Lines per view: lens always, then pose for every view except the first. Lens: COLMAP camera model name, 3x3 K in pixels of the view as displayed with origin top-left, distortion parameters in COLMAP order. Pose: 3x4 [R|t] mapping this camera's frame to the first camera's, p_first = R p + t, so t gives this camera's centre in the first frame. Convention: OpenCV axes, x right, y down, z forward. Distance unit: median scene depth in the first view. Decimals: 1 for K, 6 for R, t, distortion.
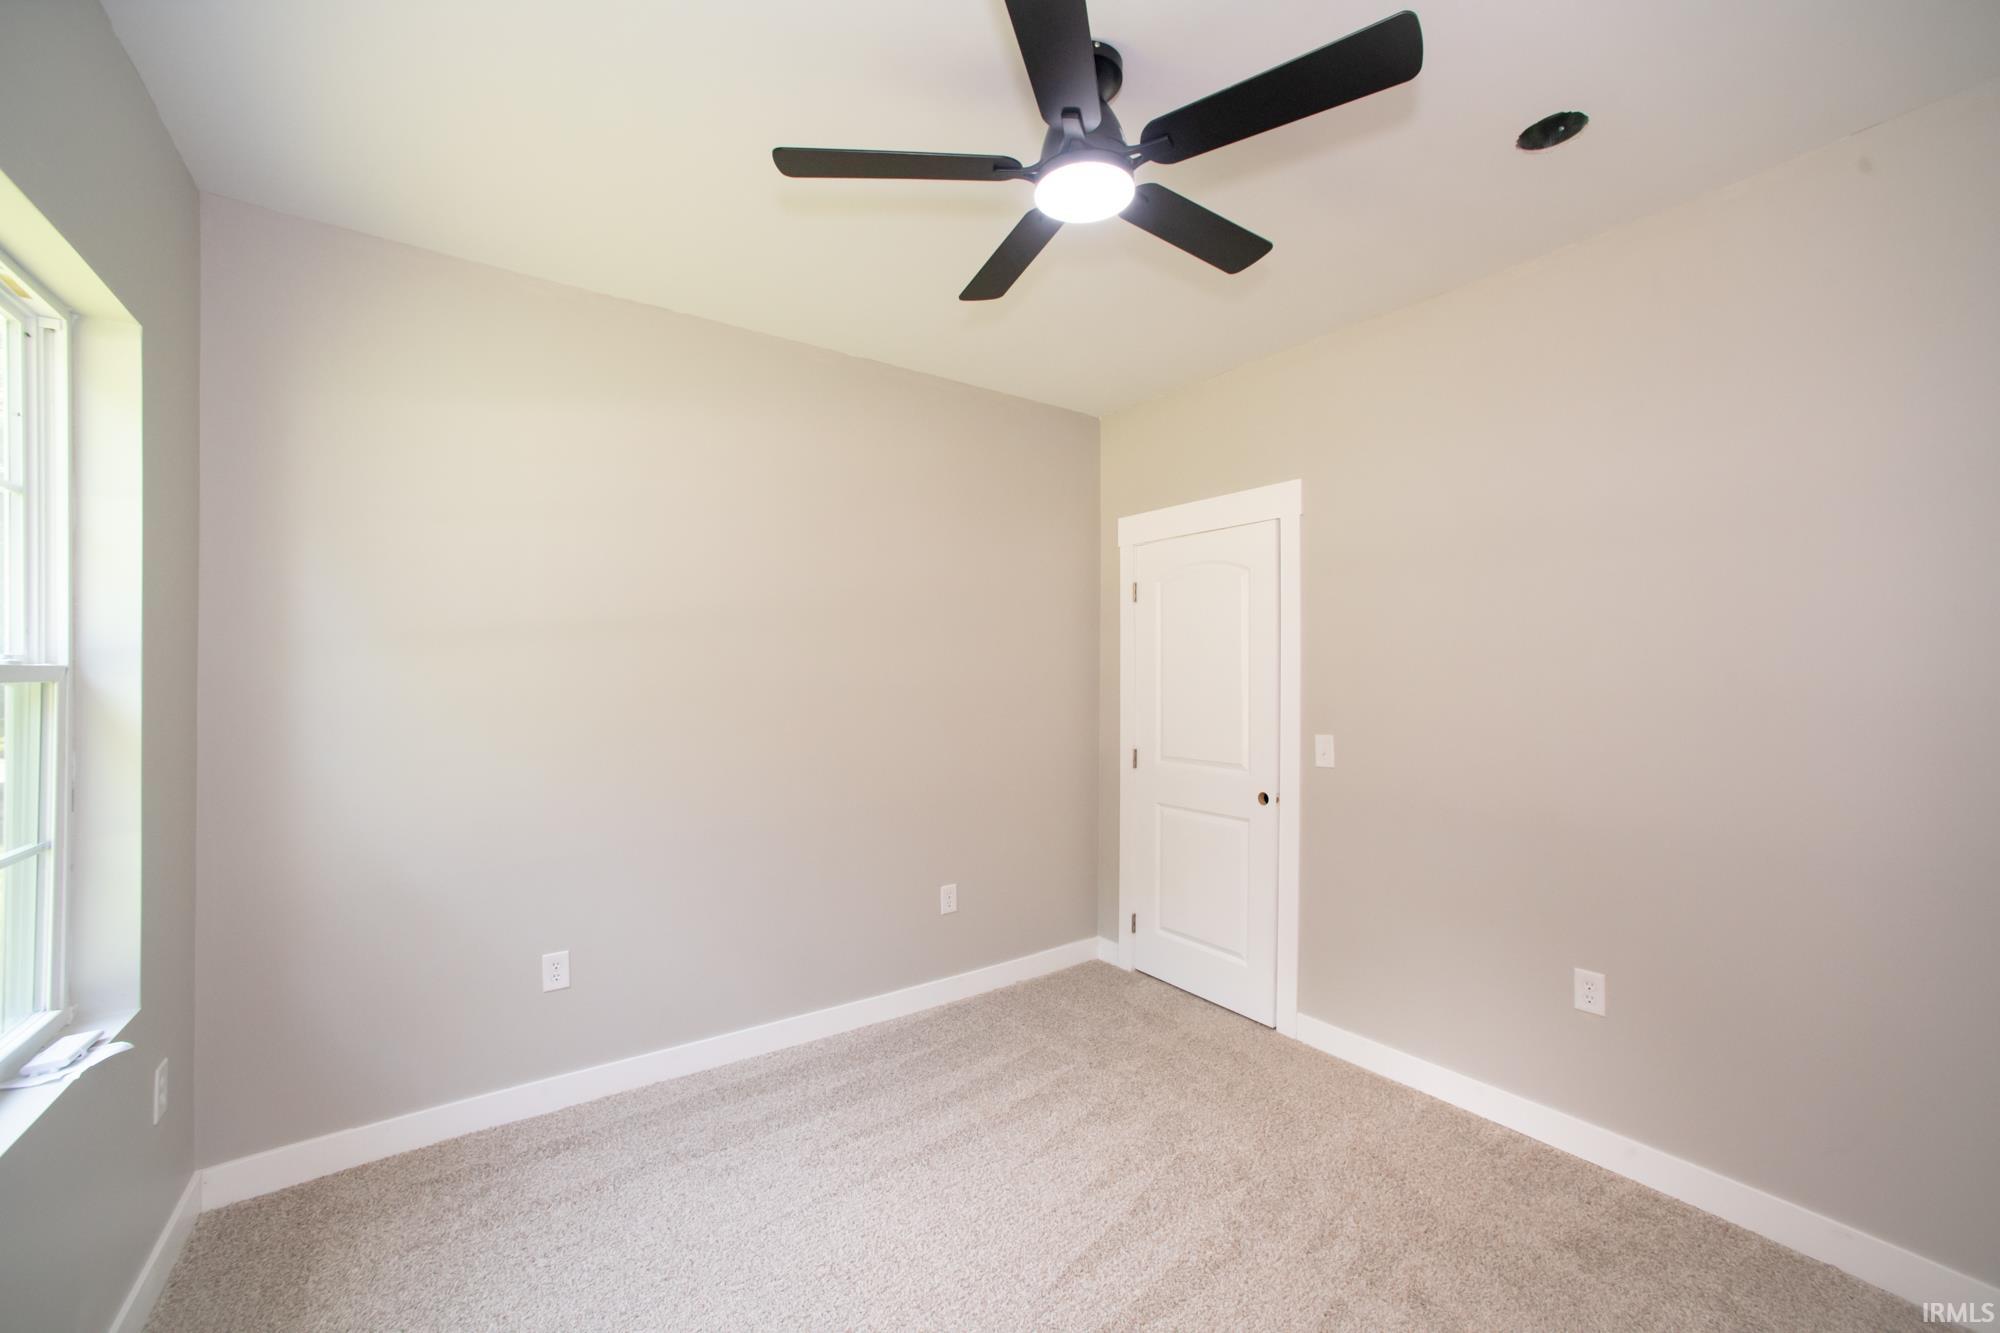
lens RADIAL K [[798.4, 0, 1004.5], [0, 798.4, 675.4], [0, 0, 1]] dist [-0.063153, 0.029930]
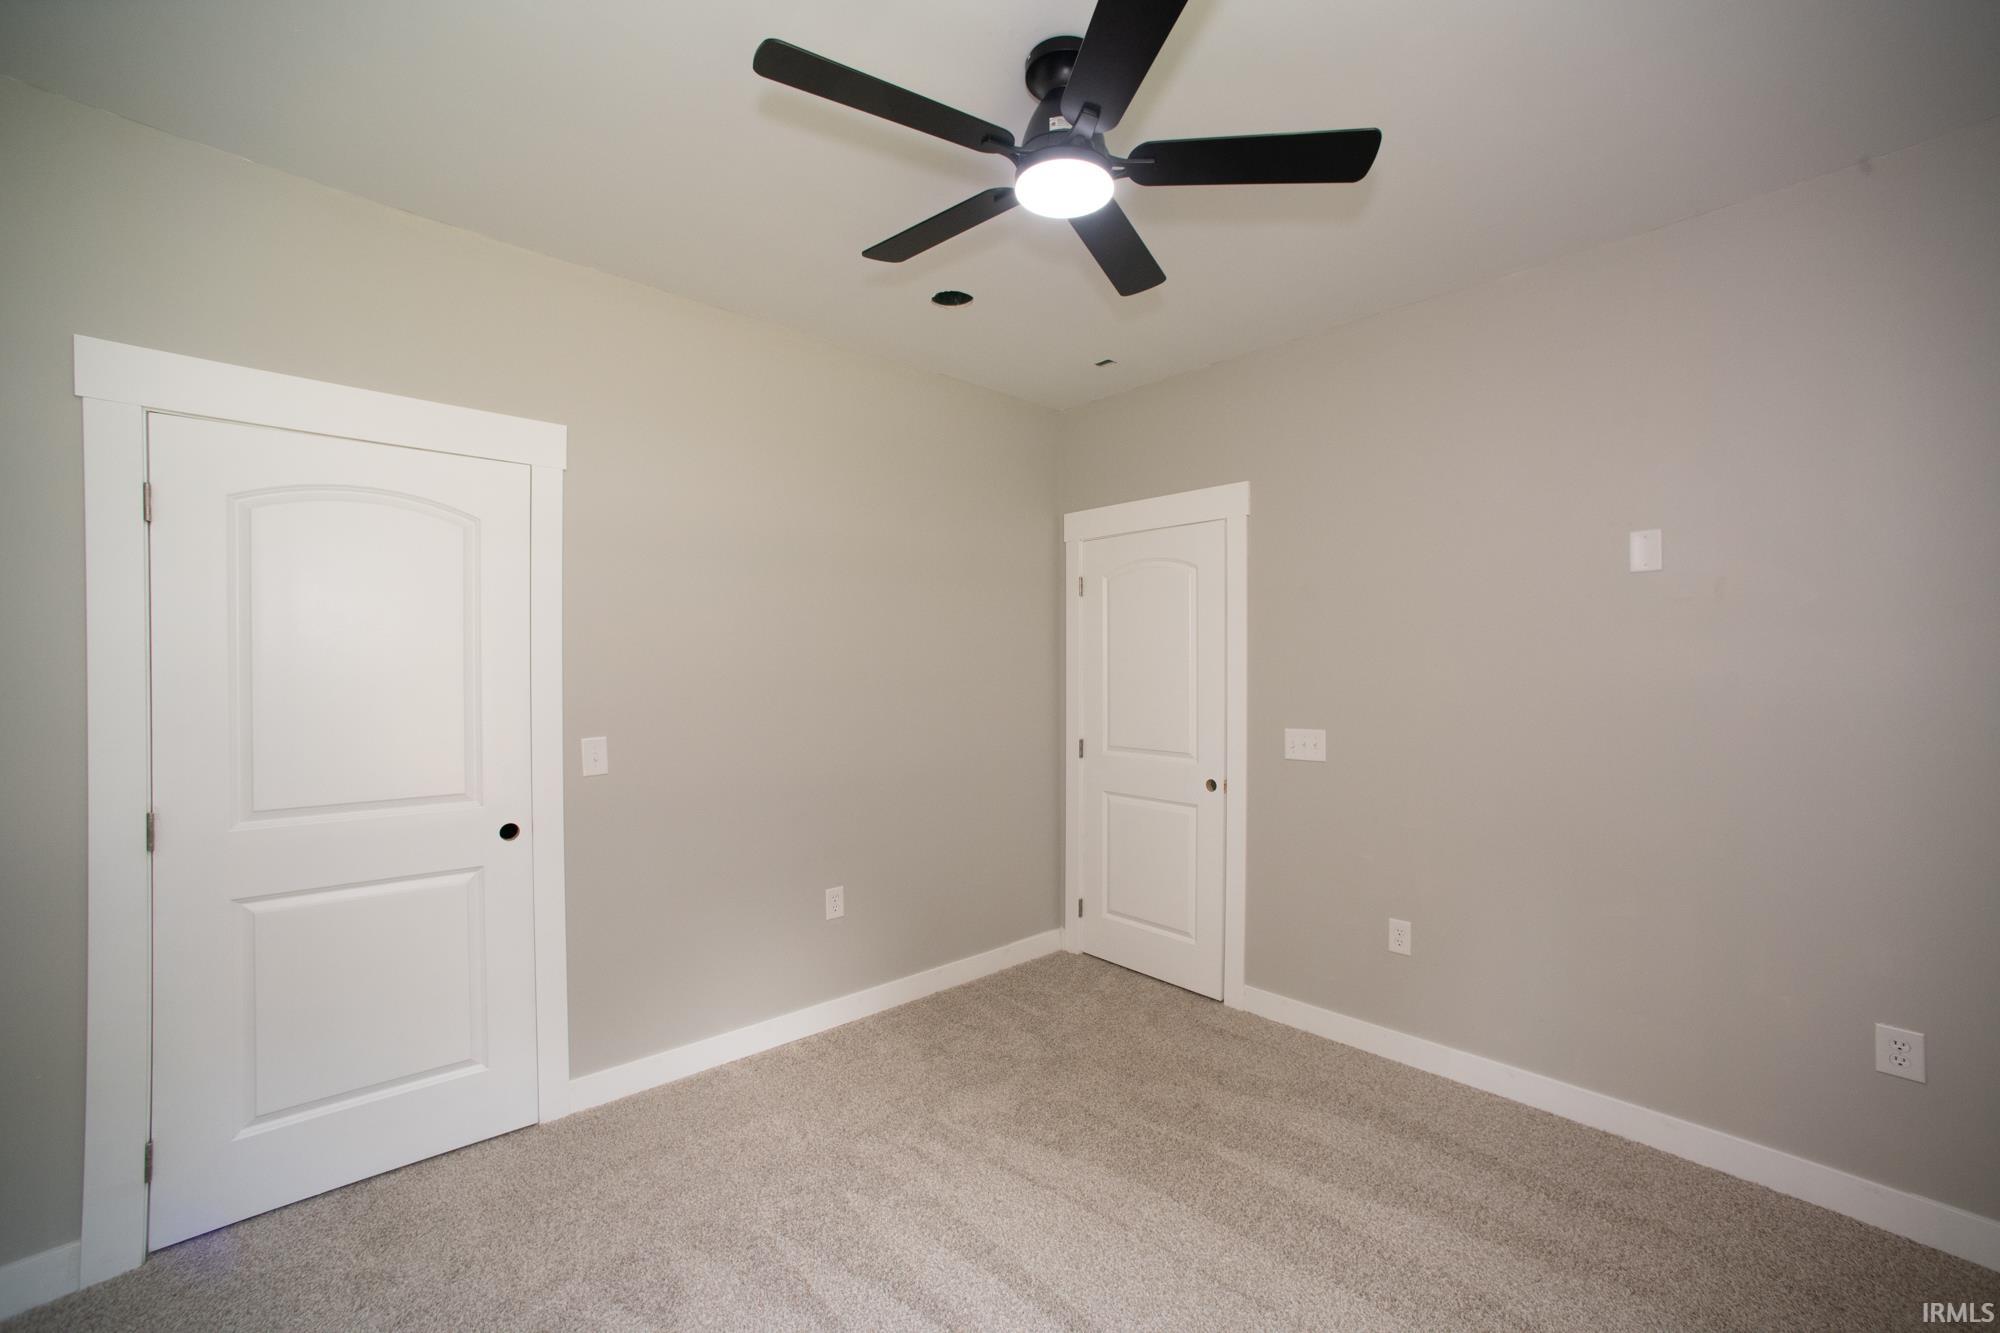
lens RADIAL K [[798.4, 0, 1004.5], [0, 798.4, 675.4], [0, 0, 1]] dist [-0.063153, 0.029930]
pose [[-0.137056, -0.004361, 0.990554, -0.658014], [-0.006961, 0.999970, 0.003439, 0.002940], [-0.990539, -0.006424, -0.137083, 0.897606]]
